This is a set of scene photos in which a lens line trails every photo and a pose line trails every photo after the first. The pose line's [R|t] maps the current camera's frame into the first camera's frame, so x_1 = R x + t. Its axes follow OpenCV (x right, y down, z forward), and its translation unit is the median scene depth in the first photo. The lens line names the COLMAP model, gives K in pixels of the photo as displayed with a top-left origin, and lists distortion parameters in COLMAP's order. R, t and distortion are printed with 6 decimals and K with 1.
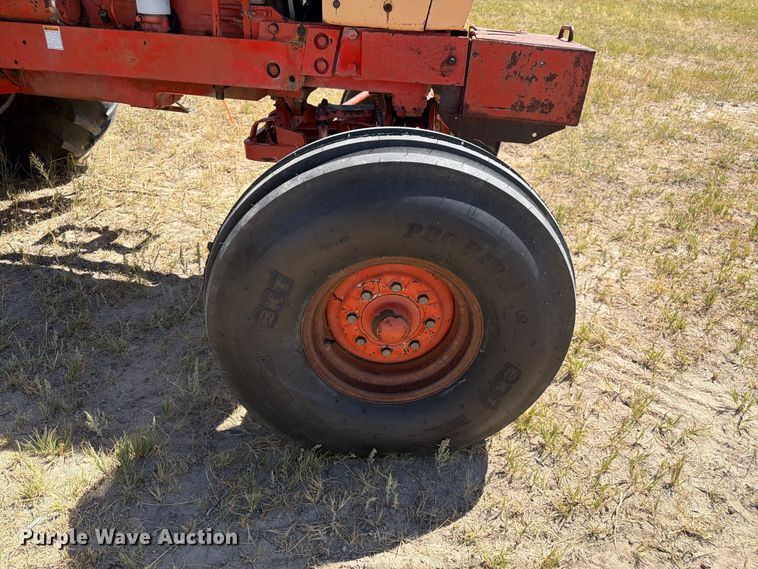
lens RADIAL K [[530.7, 0, 379.0], [0, 530.7, 284.5], [0, 0, 1]] dist [0.045856, -0.069331]
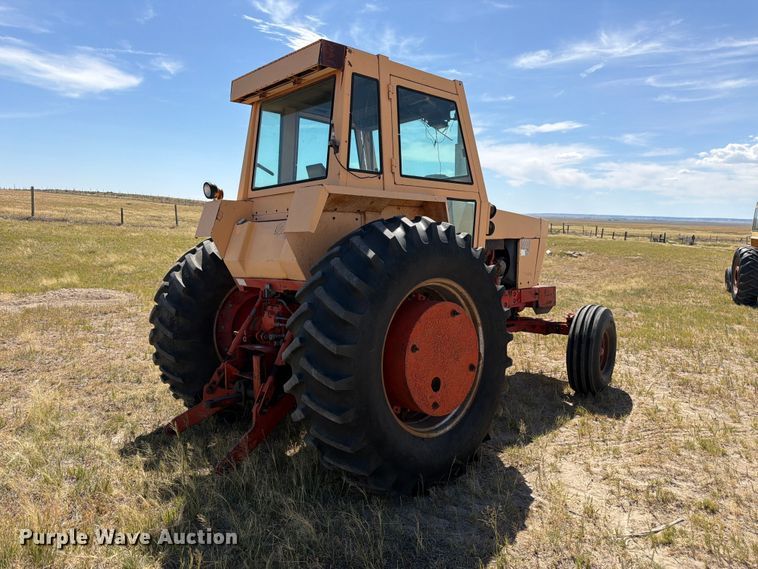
lens RADIAL K [[538.2, 0, 375.3], [0, 538.2, 284.7], [0, 0, 1]] dist [0.034183, -0.028338]
pose [[0.635825, -0.116132, 0.763047, -3.288965], [0.414636, 0.885241, -0.210775, -0.168589], [-0.651002, 0.450402, 0.611010, -0.508808]]
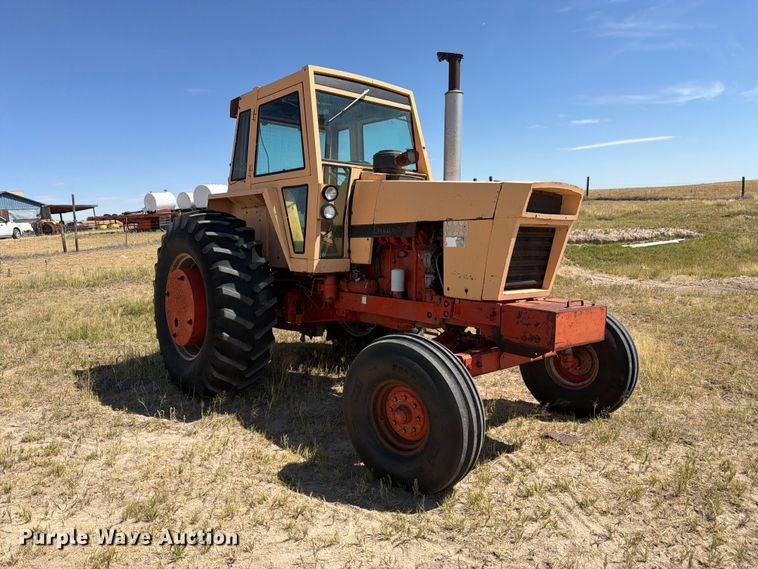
lens RADIAL K [[538.2, 0, 375.3], [0, 538.2, 284.7], [0, 0, 1]] dist [0.034183, -0.028338]
pose [[0.741334, 0.004893, -0.671119, 1.204930], [-0.298849, 0.897770, -0.323570, 0.287301], [0.600927, 0.440437, 0.667010, -0.709772]]
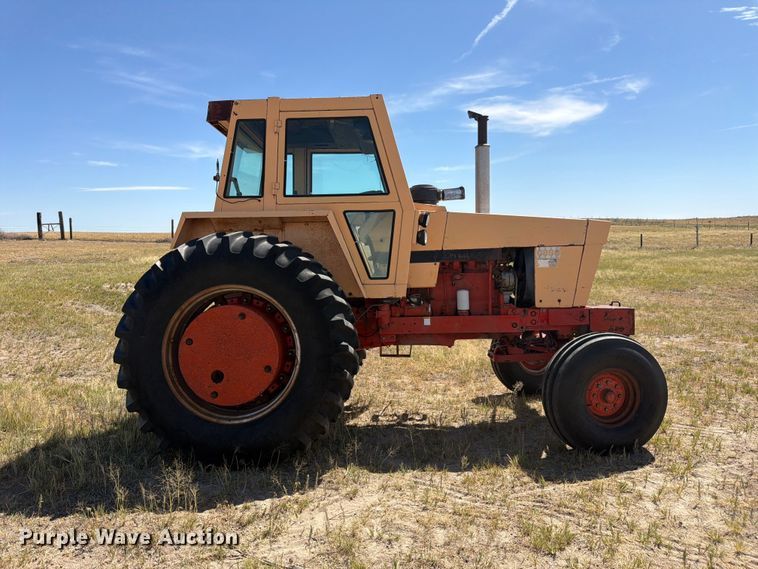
lens RADIAL K [[538.2, 0, 375.3], [0, 538.2, 284.7], [0, 0, 1]] dist [0.034183, -0.028338]
pose [[0.992861, -0.079420, 0.088988, -1.184524], [0.112447, 0.872066, -0.476294, 0.658940], [-0.039776, 0.482901, 0.874771, -1.497968]]
